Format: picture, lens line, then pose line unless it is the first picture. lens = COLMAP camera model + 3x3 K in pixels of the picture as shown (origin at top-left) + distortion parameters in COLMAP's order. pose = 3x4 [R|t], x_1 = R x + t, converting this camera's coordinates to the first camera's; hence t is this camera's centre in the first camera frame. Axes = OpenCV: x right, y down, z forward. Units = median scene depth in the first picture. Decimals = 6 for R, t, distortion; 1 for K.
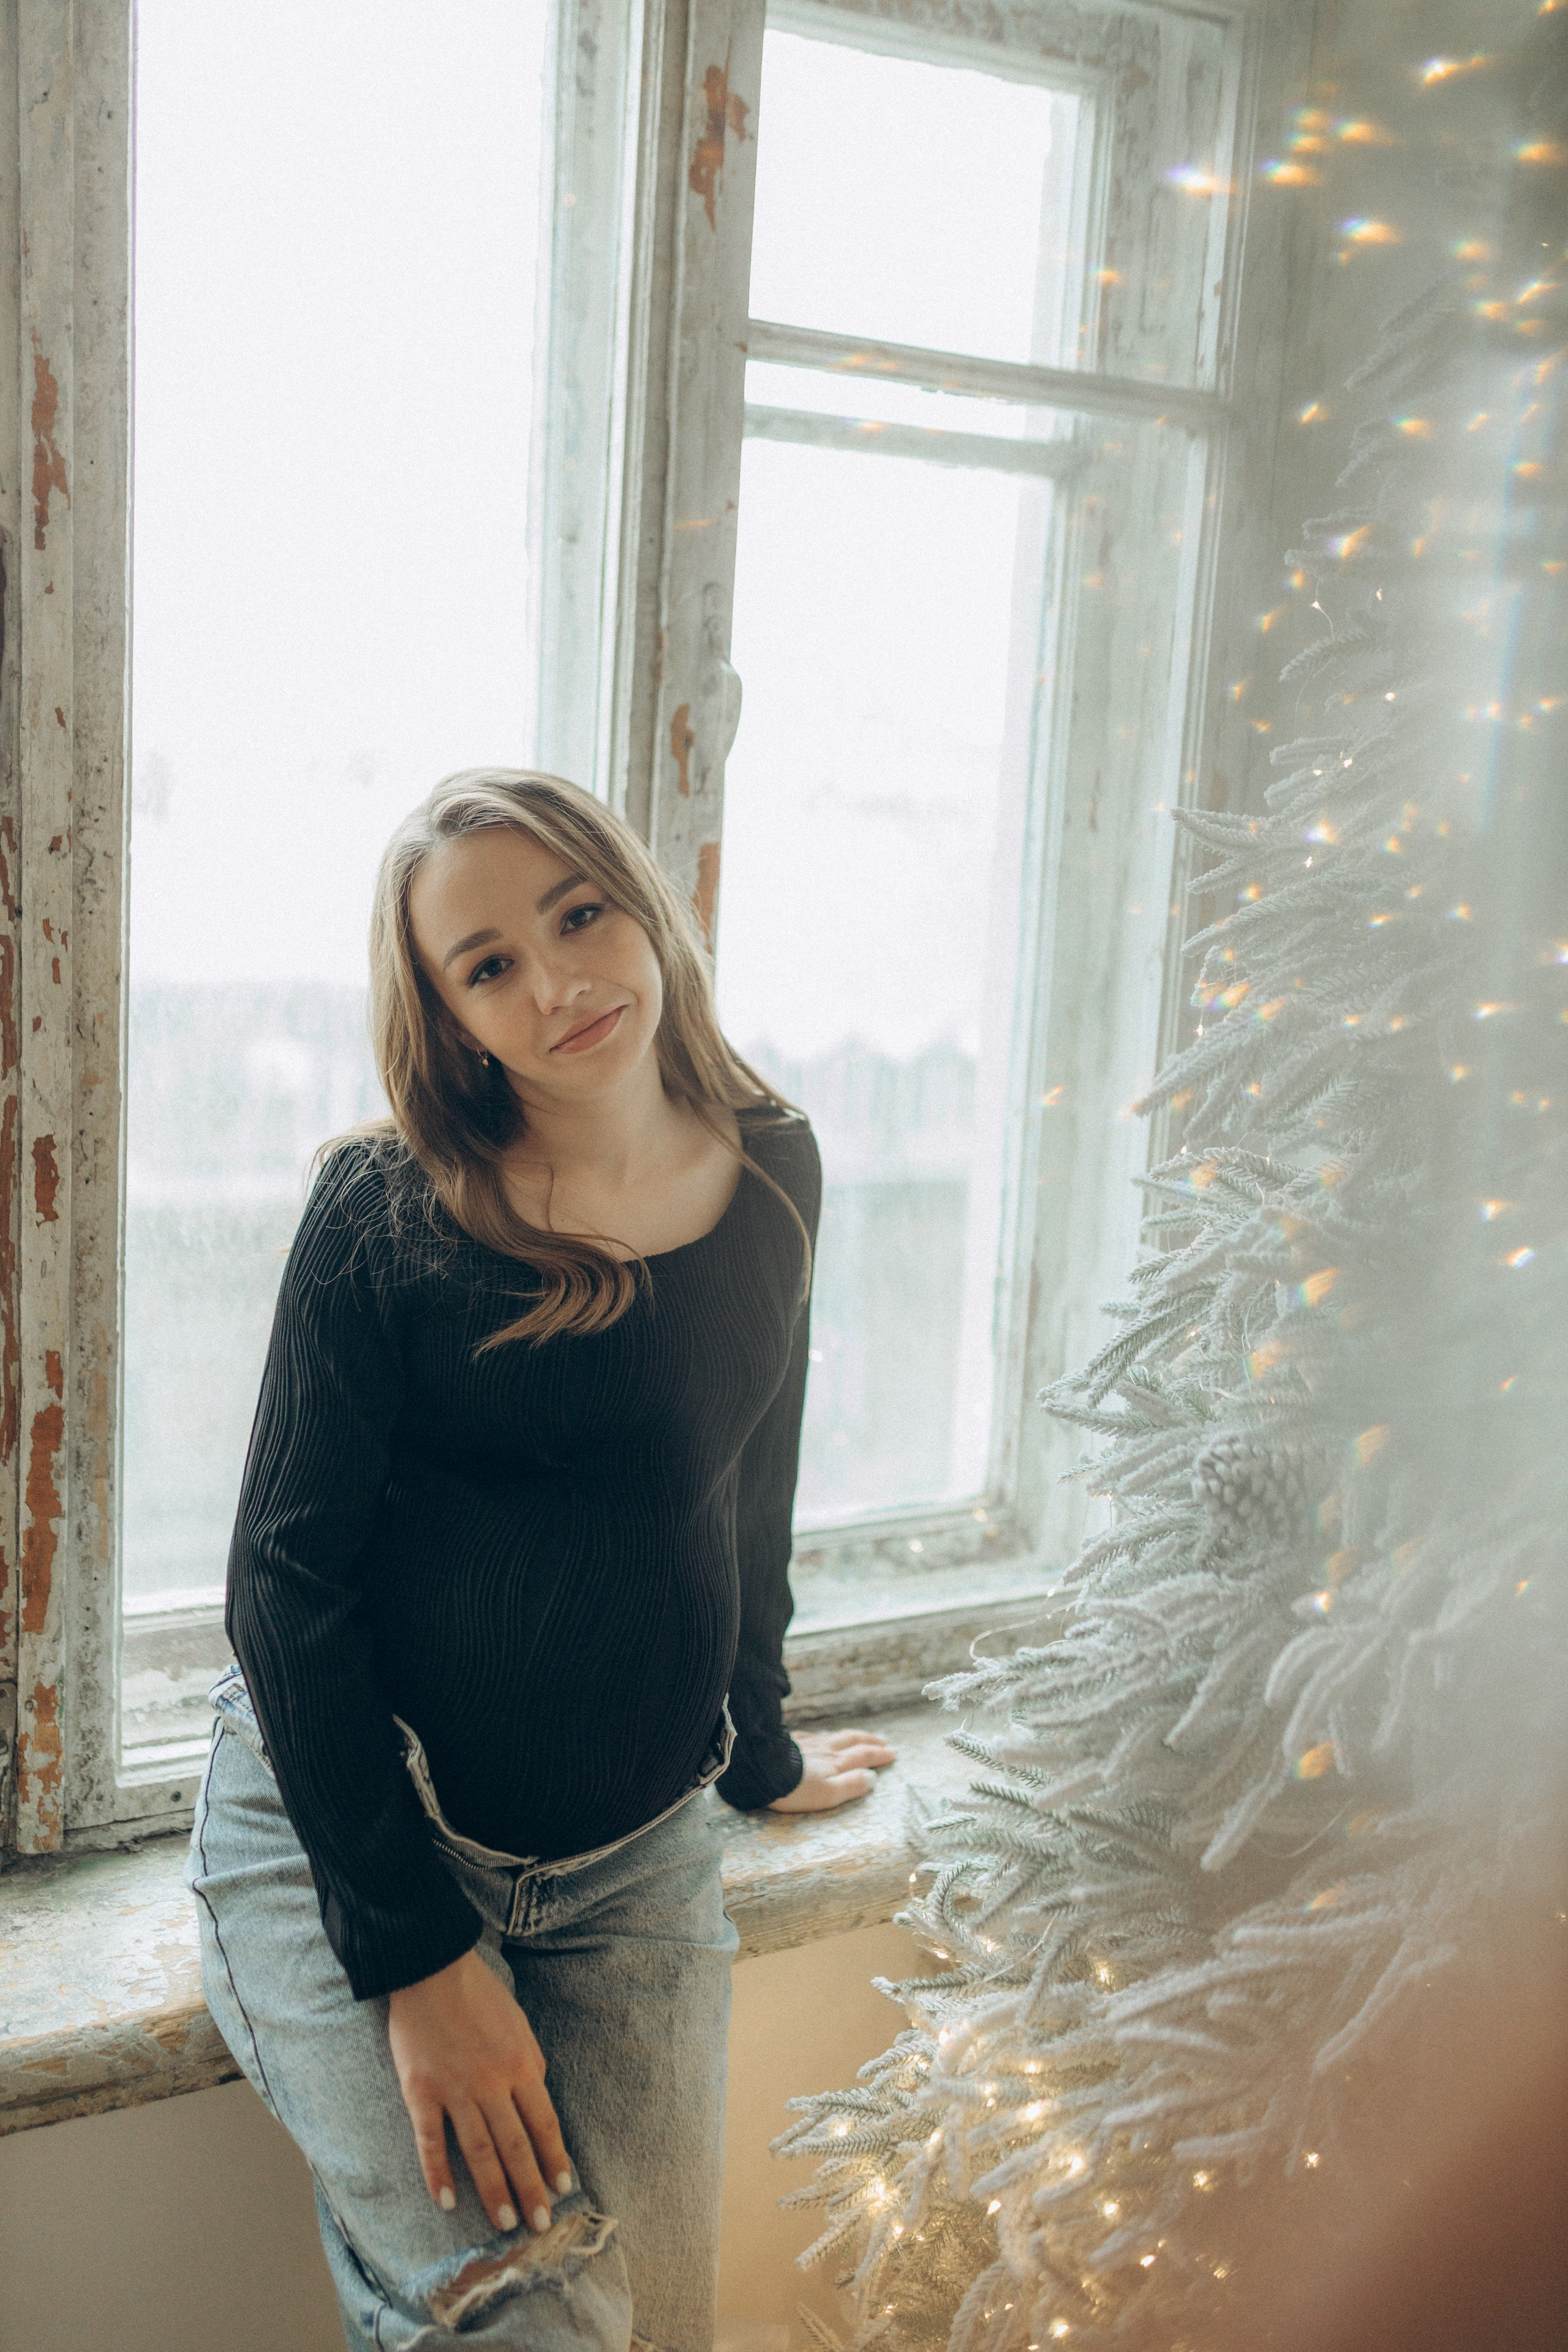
lens RADIAL K [[2238.6, 0, 784.0], [0, 2238.6, 1176.0], [0, 0, 1]] dist [-0.008590, 0.025273]
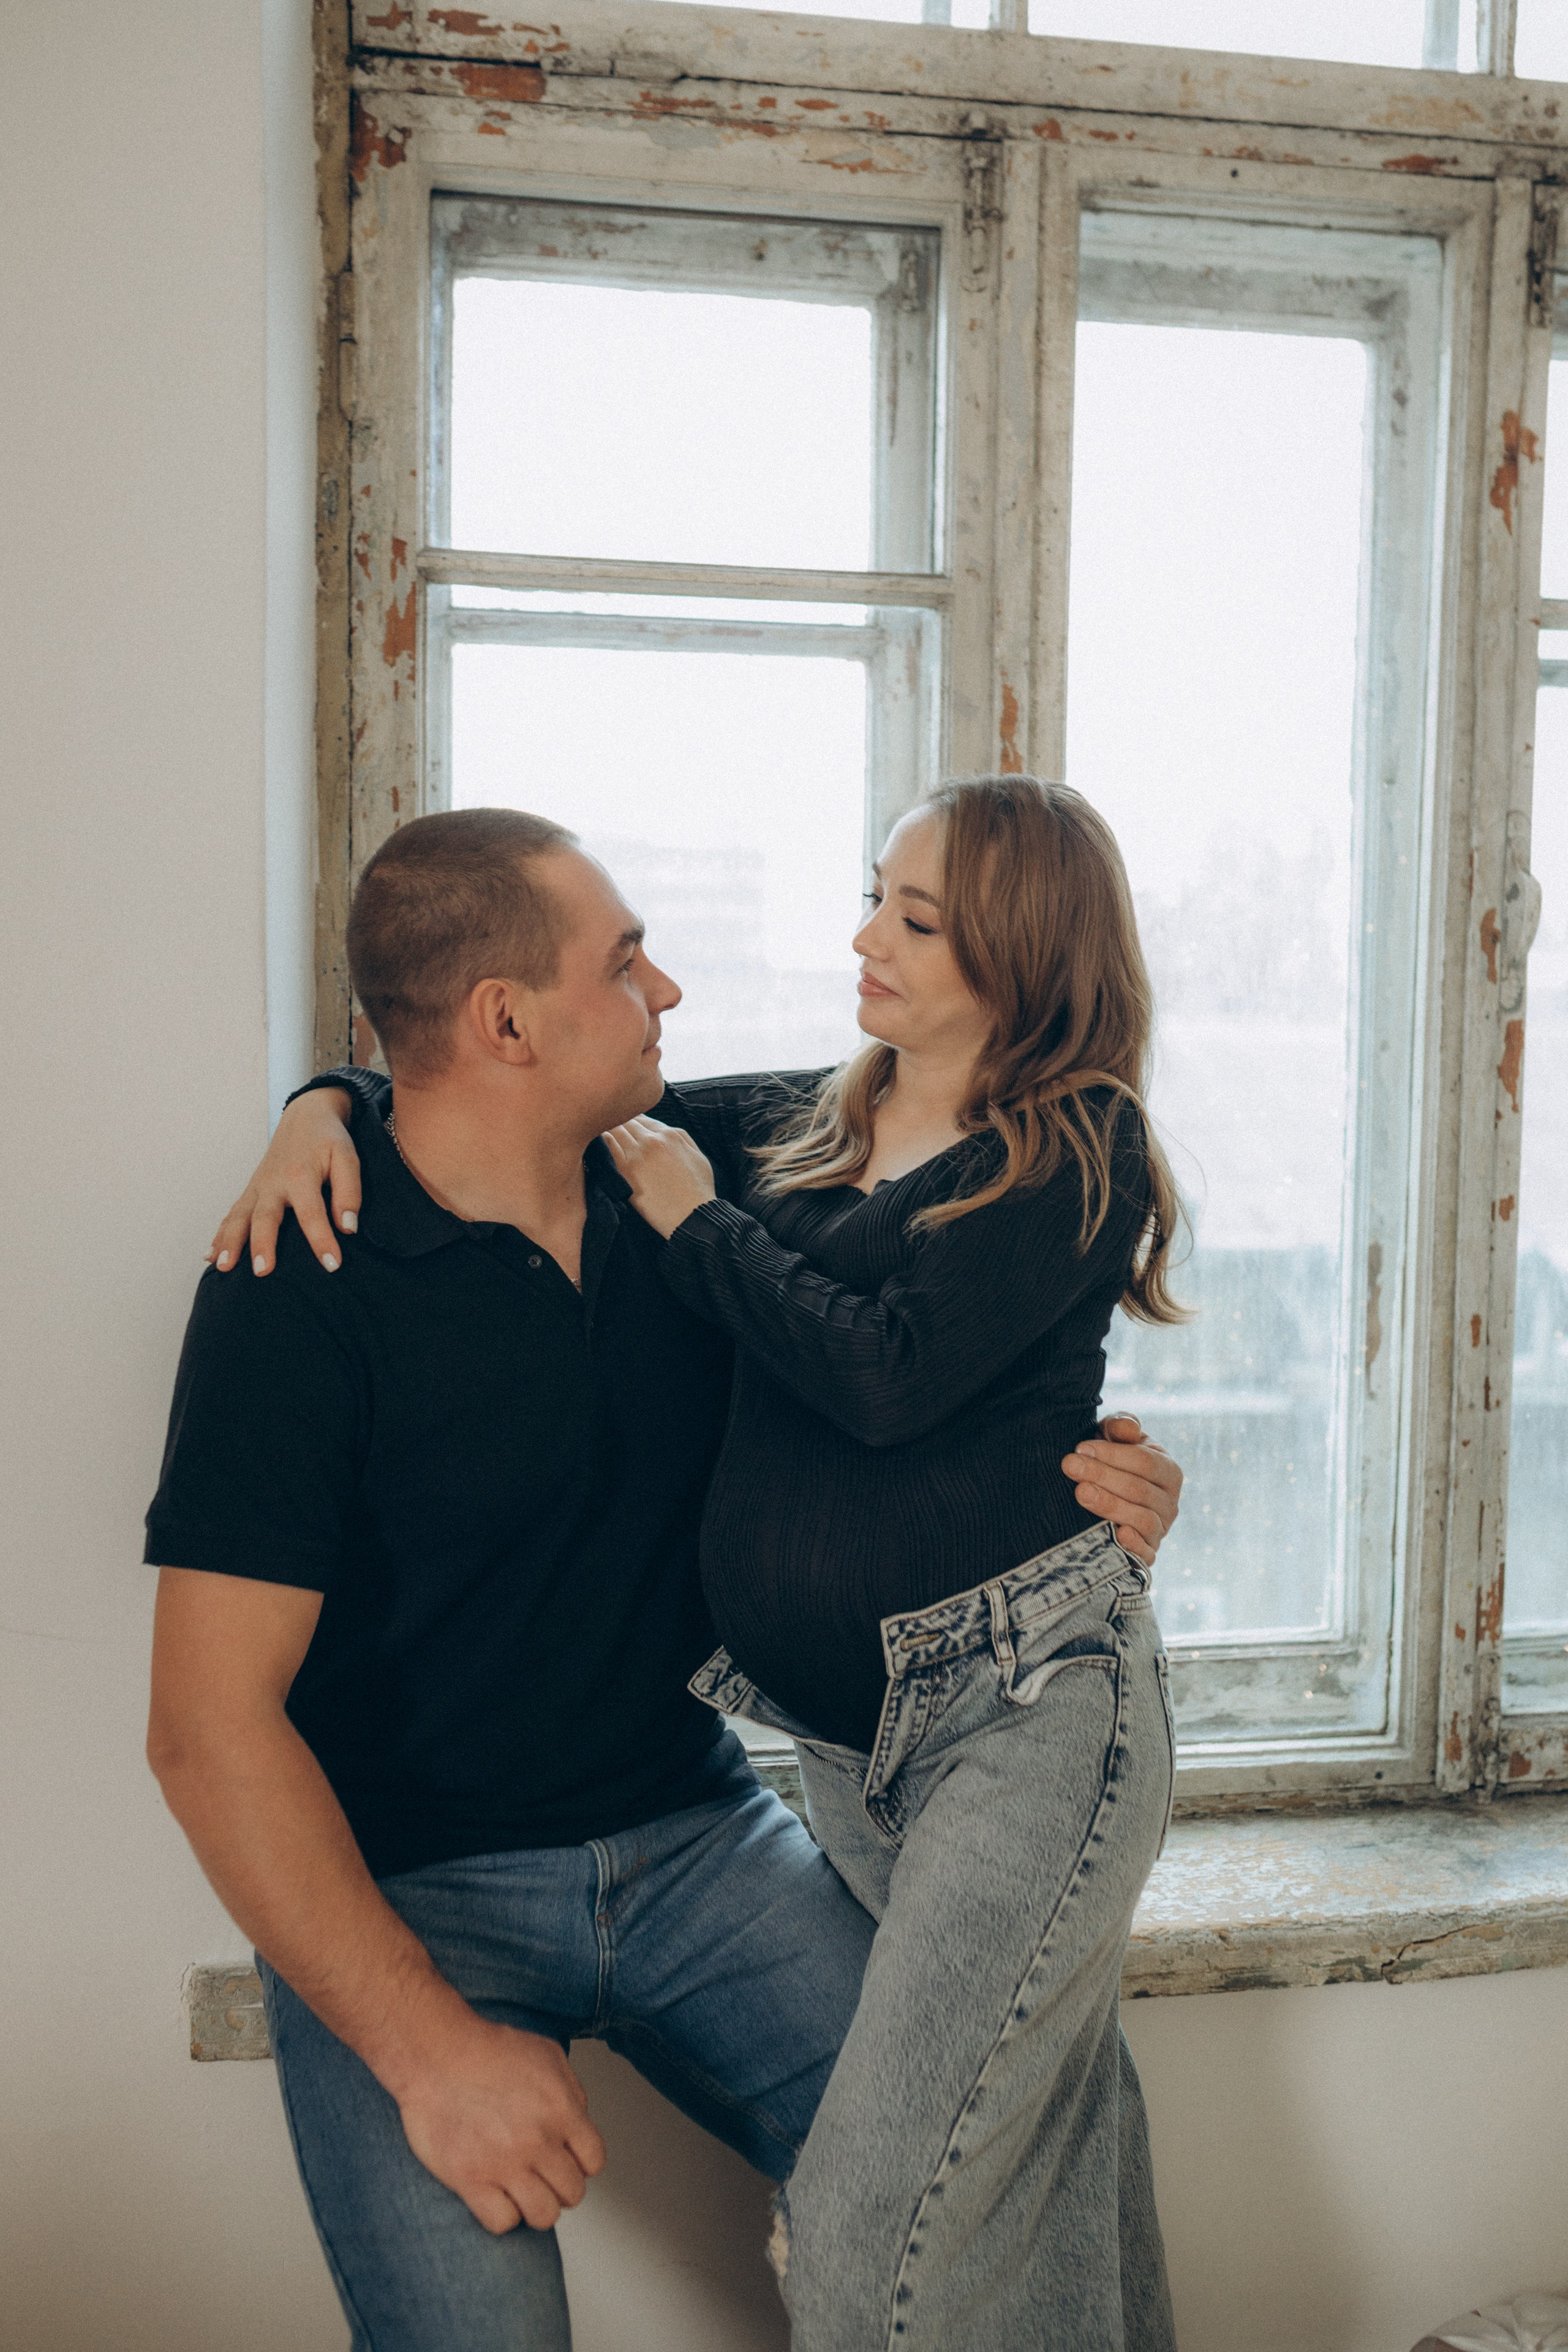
lens RADIAL K [[2329.9, 0, 784.0], [0, 2329.9, 1176.0], [0, 0, 1]] dist [-0.009739, 0.018007]
pose [[0.949354, -0.019833, -0.313582, -0.015804], [-0.012613, 0.994796, -0.101102, 0.069177], [0.313956, 0.099937, 0.944163, -0.313393]]
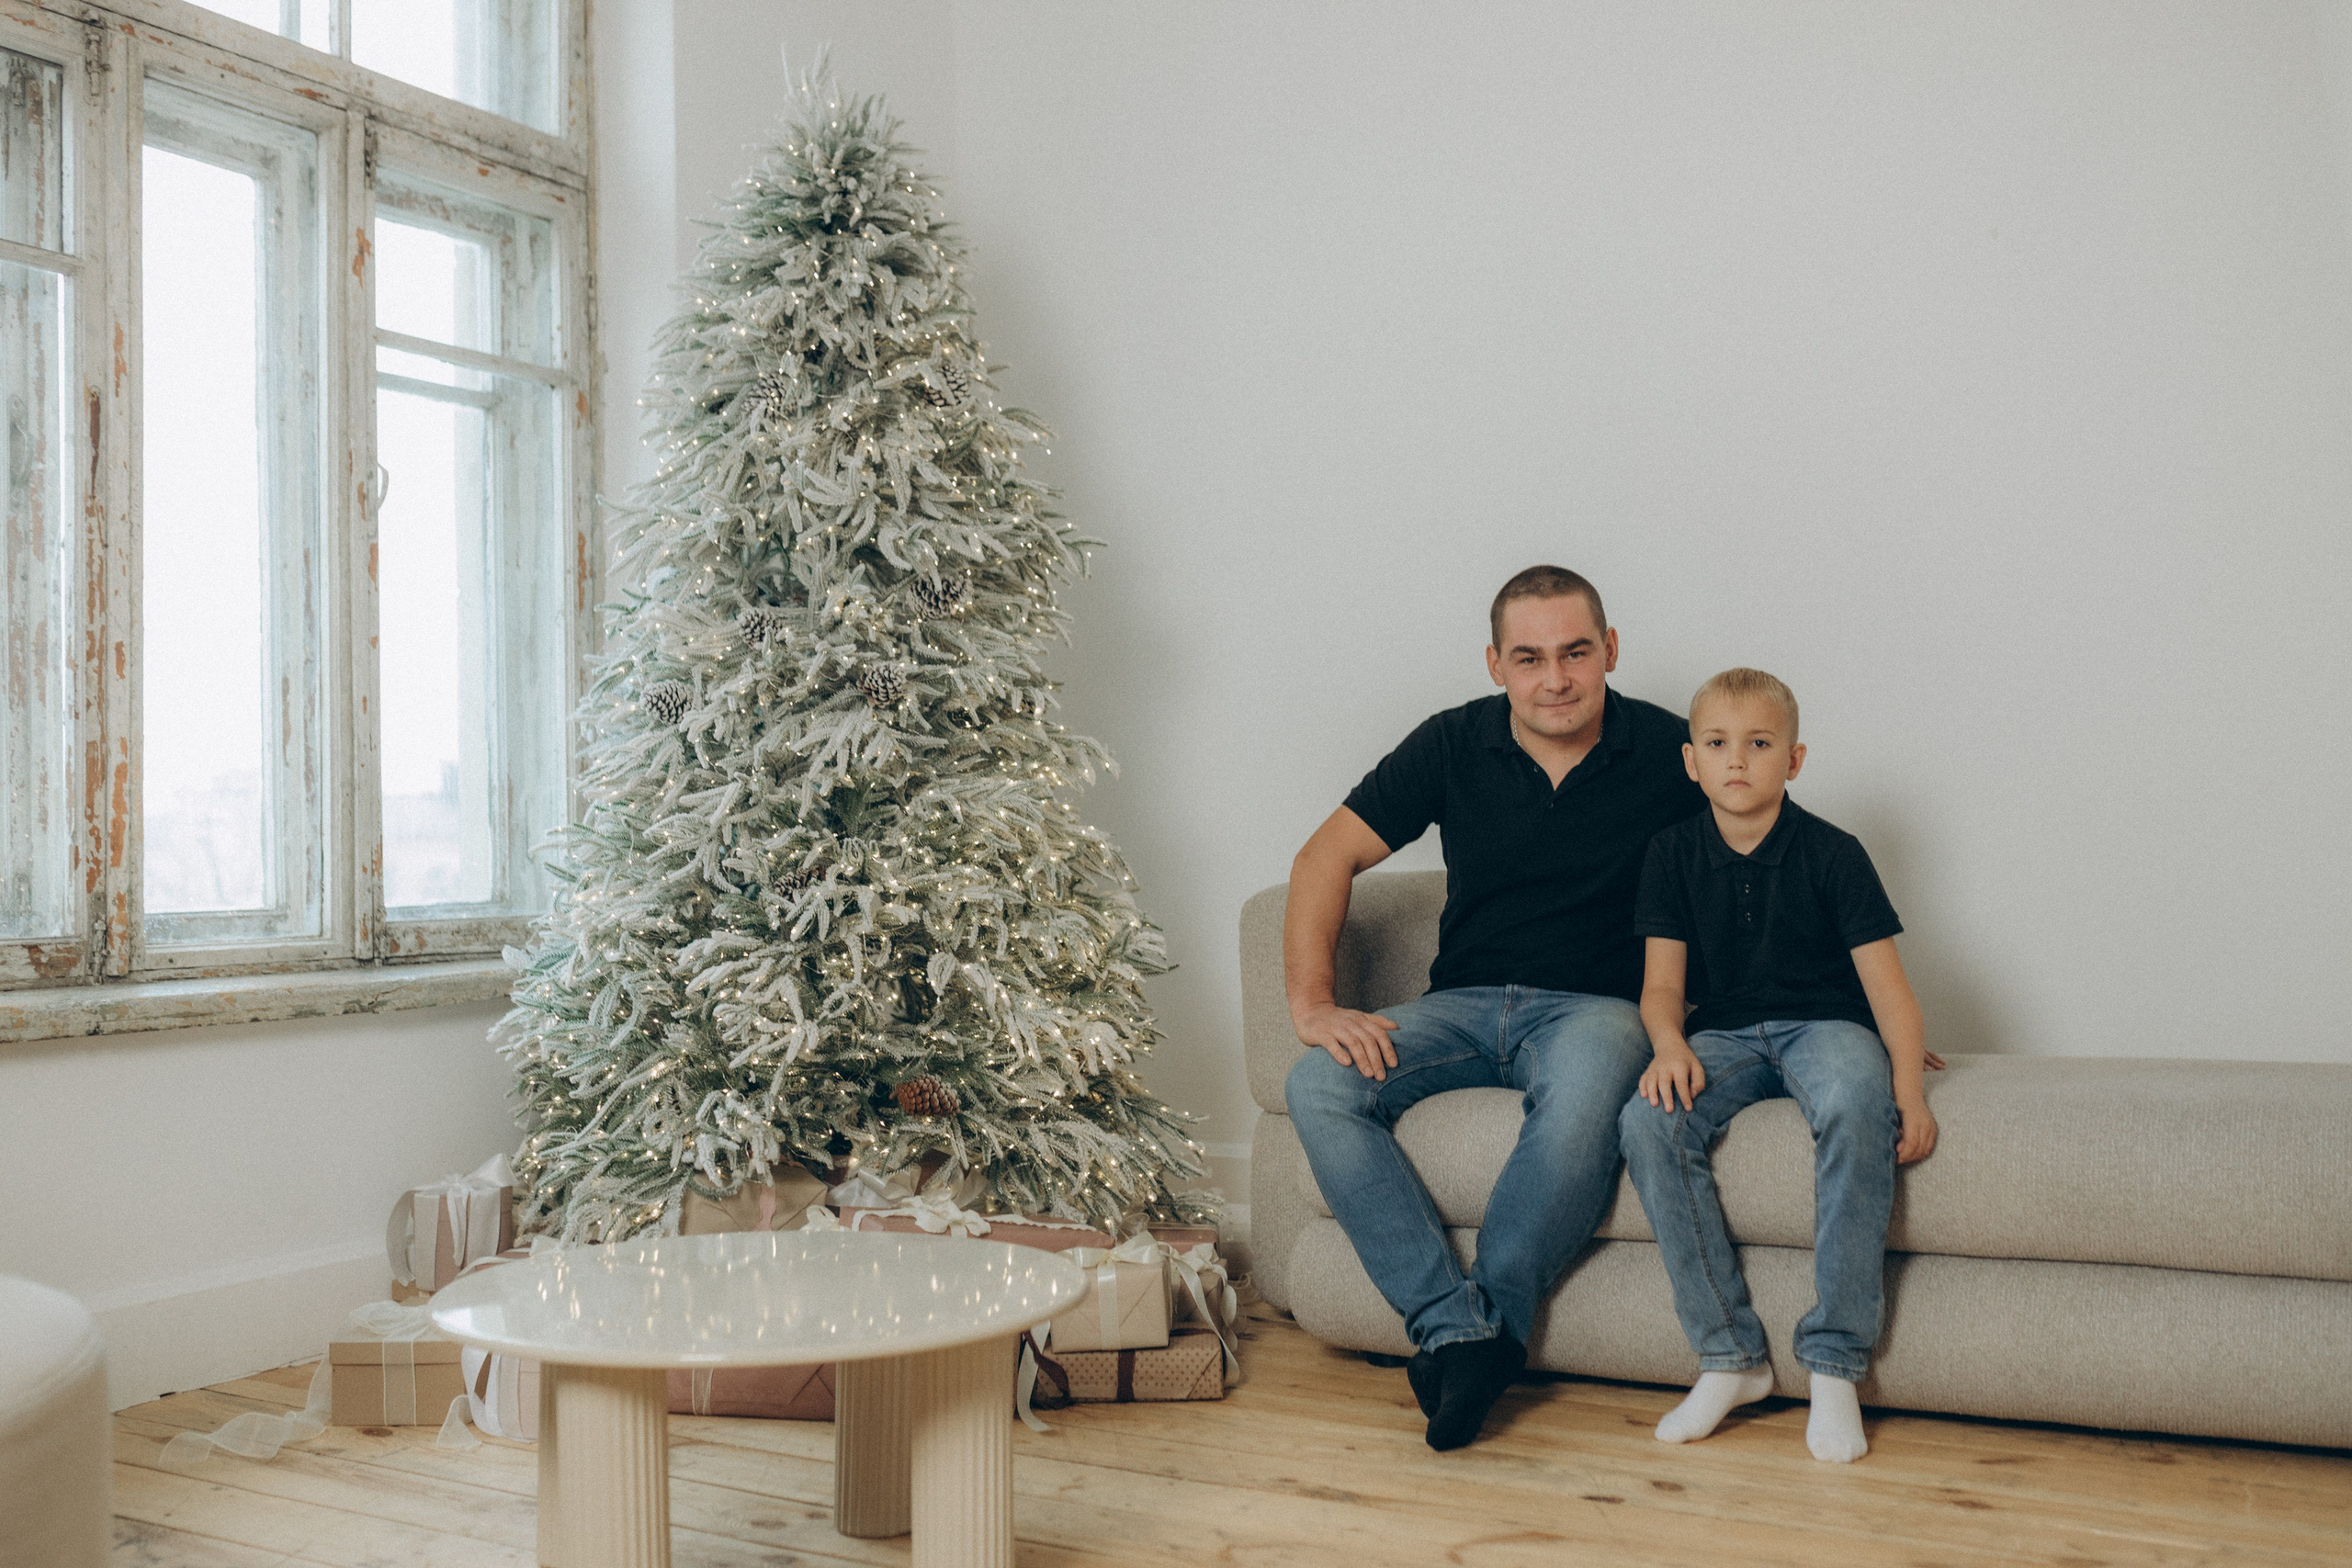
lens RADIAL K [[2238.4, 0, 1176.0], [0, 2238.4, 784.0], [0, 0, 1]] dist [-0.008590, 0.025273]
pose [[0.858508, -0.056273, 0.509703, -0.522345], [0.159605, 0.973913, -0.161305, 0.606260], [-0.487329, 0.219833, 0.845094, -1.309913]]
